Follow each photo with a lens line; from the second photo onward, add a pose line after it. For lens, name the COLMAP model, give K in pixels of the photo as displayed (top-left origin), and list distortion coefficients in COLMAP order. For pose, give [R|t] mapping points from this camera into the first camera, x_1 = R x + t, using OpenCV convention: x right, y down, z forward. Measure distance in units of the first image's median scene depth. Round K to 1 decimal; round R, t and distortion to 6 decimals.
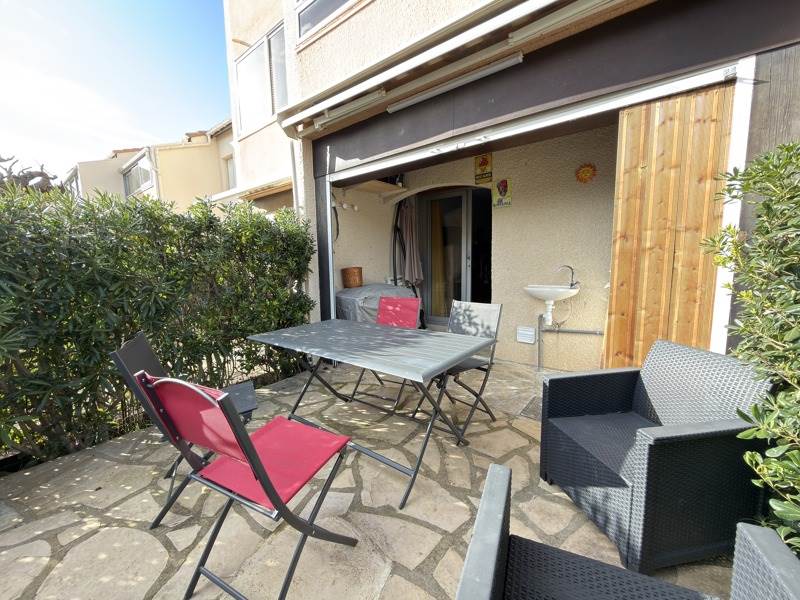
lens RADIAL K [[316.7, 0, 398.3], [0, 316.7, 299.4], [0, 0, 1]] dist [-0.000339, -0.000259]
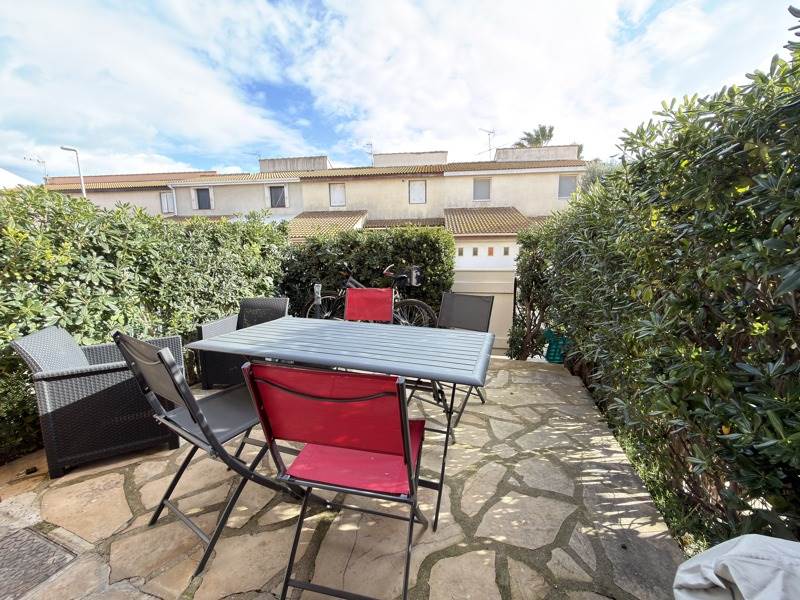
lens RADIAL K [[316.7, 0, 398.3], [0, 316.7, 299.4], [0, 0, 1]] dist [-0.000339, -0.000259]
pose [[-0.945589, 0.070392, -0.317657, 0.025178], [-0.016247, 0.964883, 0.262179, -0.138383], [0.324957, 0.253074, -0.911239, 1.231916]]
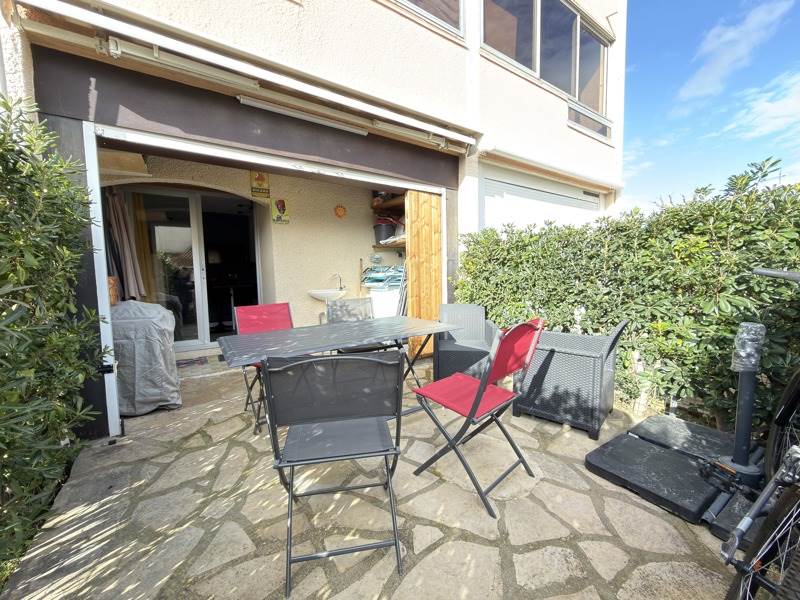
lens RADIAL K [[316.7, 0, 398.3], [0, 316.7, 299.4], [0, 0, 1]] dist [-0.000339, -0.000259]
pose [[0.309378, -0.058112, 0.949162, -0.730325], [0.127047, 0.991709, 0.019306, 0.010343], [-0.942414, 0.114615, 0.314195, 0.328872]]
